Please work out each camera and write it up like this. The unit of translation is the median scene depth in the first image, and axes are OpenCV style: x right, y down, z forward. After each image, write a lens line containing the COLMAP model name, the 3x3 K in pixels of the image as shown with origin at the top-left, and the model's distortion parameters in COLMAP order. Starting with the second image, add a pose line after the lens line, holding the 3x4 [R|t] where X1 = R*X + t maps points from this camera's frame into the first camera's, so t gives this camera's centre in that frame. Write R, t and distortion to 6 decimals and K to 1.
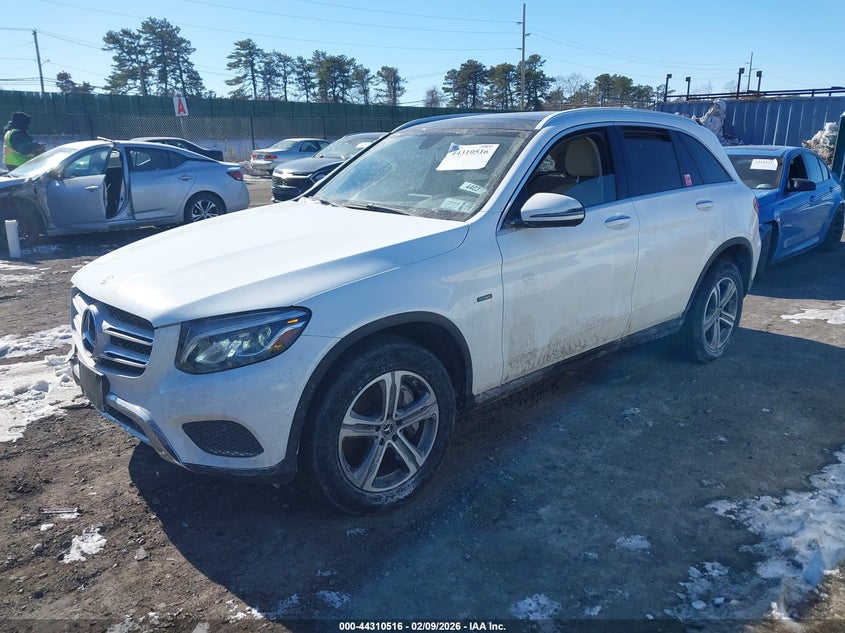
lens RADIAL K [[682.8, 0, 428.0], [0, 682.8, 316.4], [0, 0, 1]] dist [0.011641, 0.007271]
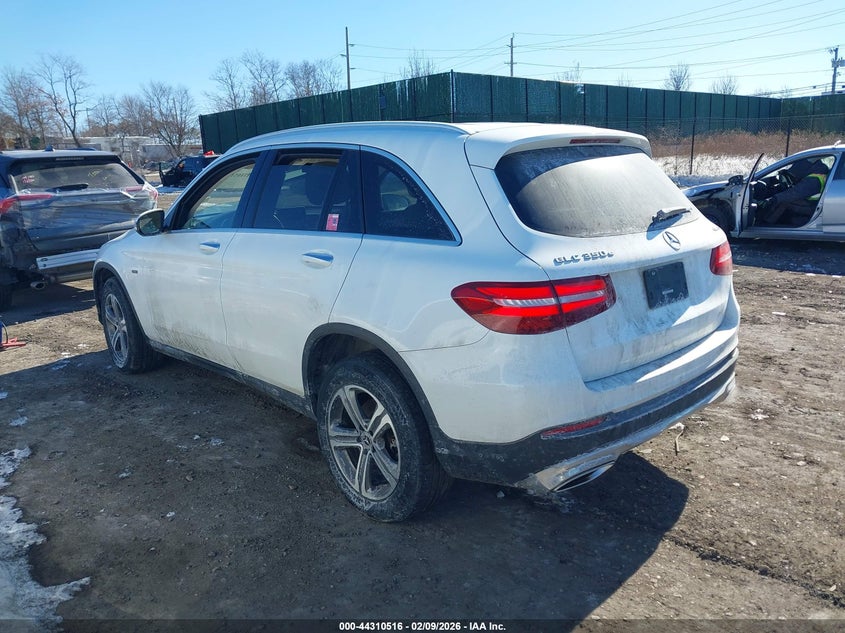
lens RADIAL K [[682.8, 0, 428.0], [0, 682.8, 316.4], [0, 0, 1]] dist [0.011641, 0.007271]
pose [[-0.008432, 0.231201, -0.972870, 1.274466], [-0.219590, 0.948728, 0.227367, -0.339975], [0.975556, 0.215550, 0.042770, 1.282022]]
